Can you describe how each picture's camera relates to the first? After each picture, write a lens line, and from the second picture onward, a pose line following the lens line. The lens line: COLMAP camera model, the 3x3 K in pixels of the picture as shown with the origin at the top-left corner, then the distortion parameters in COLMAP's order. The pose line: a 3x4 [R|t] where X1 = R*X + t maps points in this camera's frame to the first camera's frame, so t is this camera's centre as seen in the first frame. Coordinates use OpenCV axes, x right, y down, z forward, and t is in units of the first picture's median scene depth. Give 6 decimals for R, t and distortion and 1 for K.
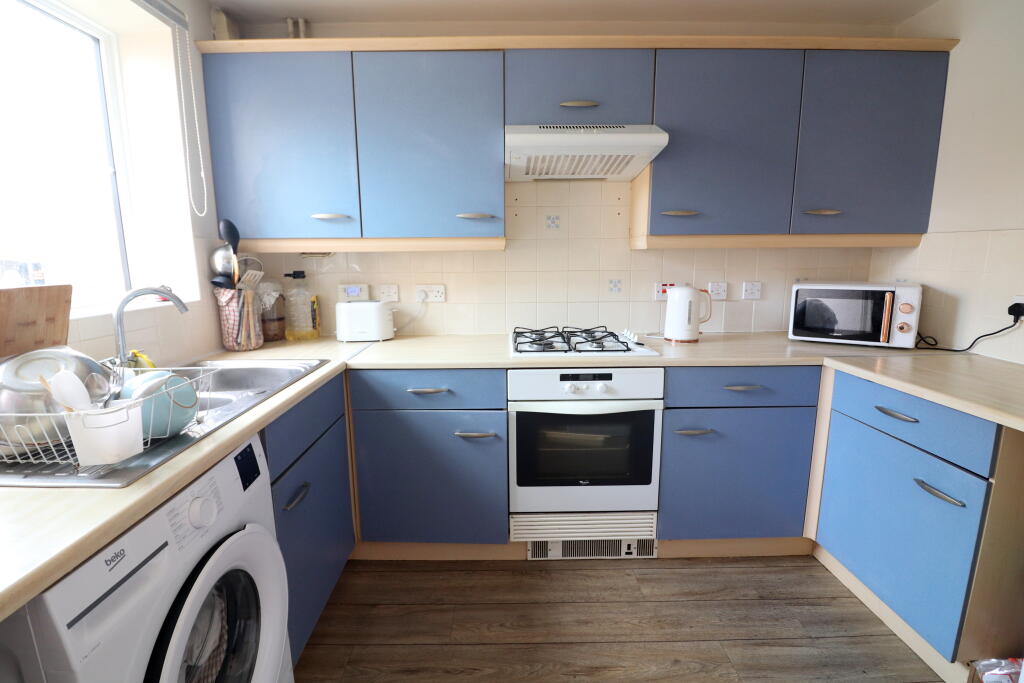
lens RADIAL K [[474.9, 0, 508.5], [0, 474.9, 342.8], [0, 0, 1]] dist [-0.008511, -0.004793]
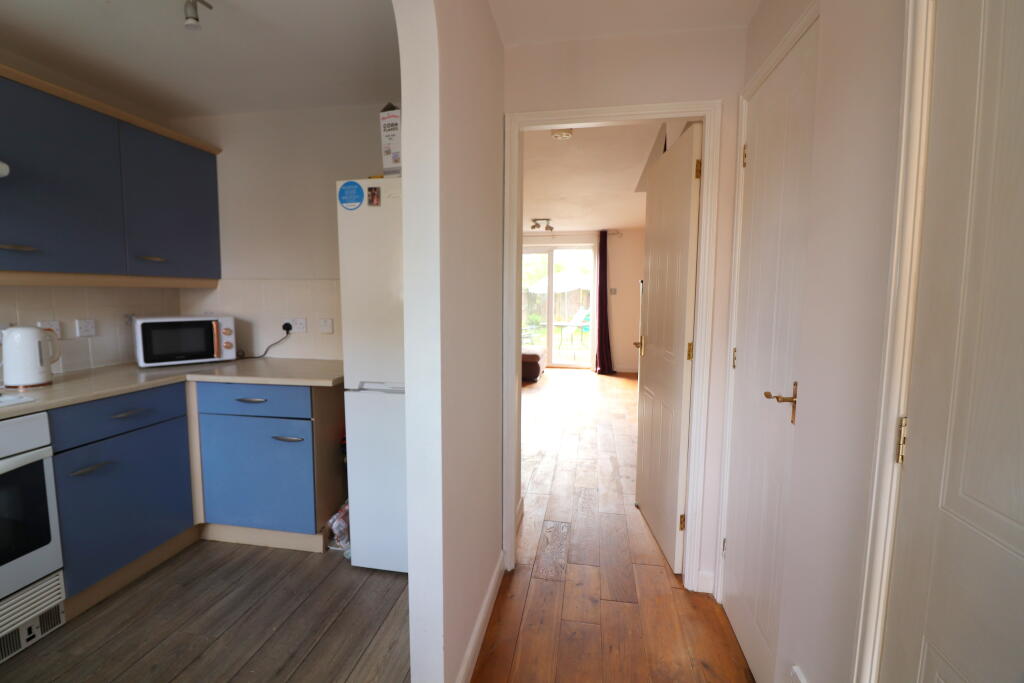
lens RADIAL K [[474.9, 0, 510.1], [0, 474.9, 341.1], [0, 0, 1]] dist [-0.008511, -0.004793]
pose [[0.170319, -0.084645, 0.981747, -0.392823], [0.165605, 0.984592, 0.056160, 0.014549], [-0.971374, 0.153017, 0.181712, -0.076125]]
